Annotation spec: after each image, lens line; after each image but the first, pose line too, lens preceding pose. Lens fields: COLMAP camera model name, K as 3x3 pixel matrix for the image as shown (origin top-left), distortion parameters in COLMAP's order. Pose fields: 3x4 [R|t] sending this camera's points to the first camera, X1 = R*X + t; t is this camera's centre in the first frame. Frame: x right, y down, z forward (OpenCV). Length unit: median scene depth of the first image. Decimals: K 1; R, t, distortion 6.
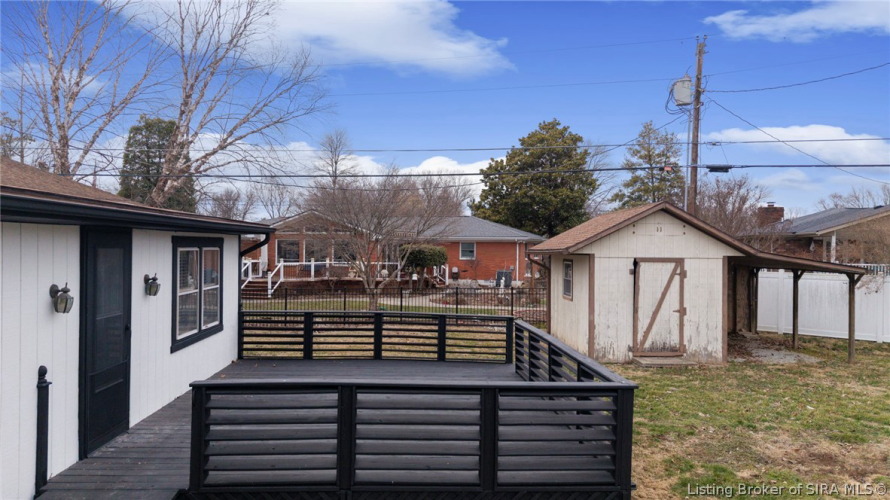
lens RADIAL K [[609.2, 0, 438.5], [0, 609.2, 249.6], [0, 0, 1]] dist [0.049496, -0.053442]
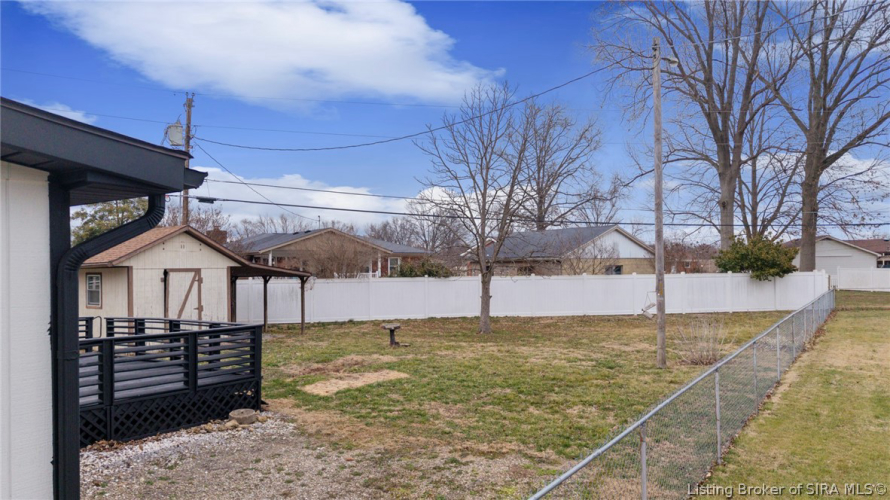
lens RADIAL K [[609.2, 0, 441.0], [0, 609.2, 256.1], [0, 0, 1]] dist [0.049496, -0.053442]
pose [[0.632898, -0.002719, 0.774230, -0.259812], [0.020623, 0.999698, -0.013348, 0.013984], [-0.773960, 0.024415, 0.632763, -0.211116]]
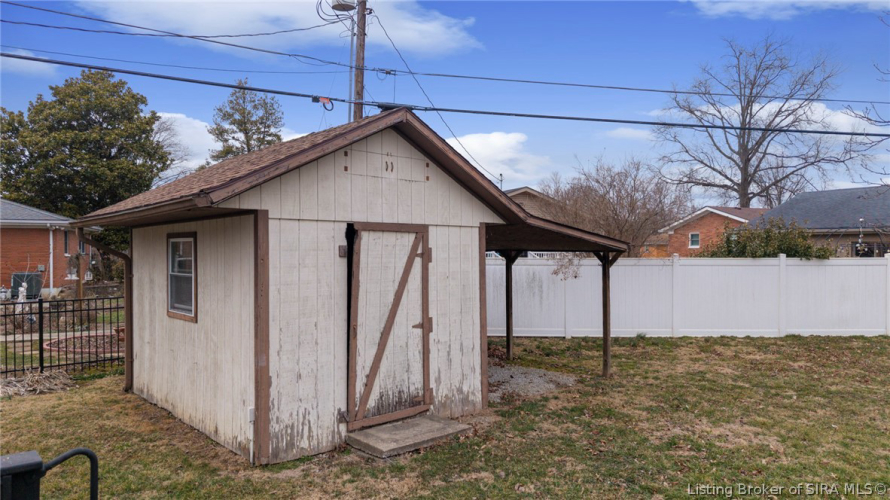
lens RADIAL K [[609.2, 0, 445.0], [0, 609.2, 256.6], [0, 0, 1]] dist [0.049496, -0.053442]
pose [[0.765451, -0.016959, 0.643270, 0.065030], [0.010192, 0.999847, 0.014231, 0.029591], [-0.643413, -0.004337, 0.765507, 0.514109]]
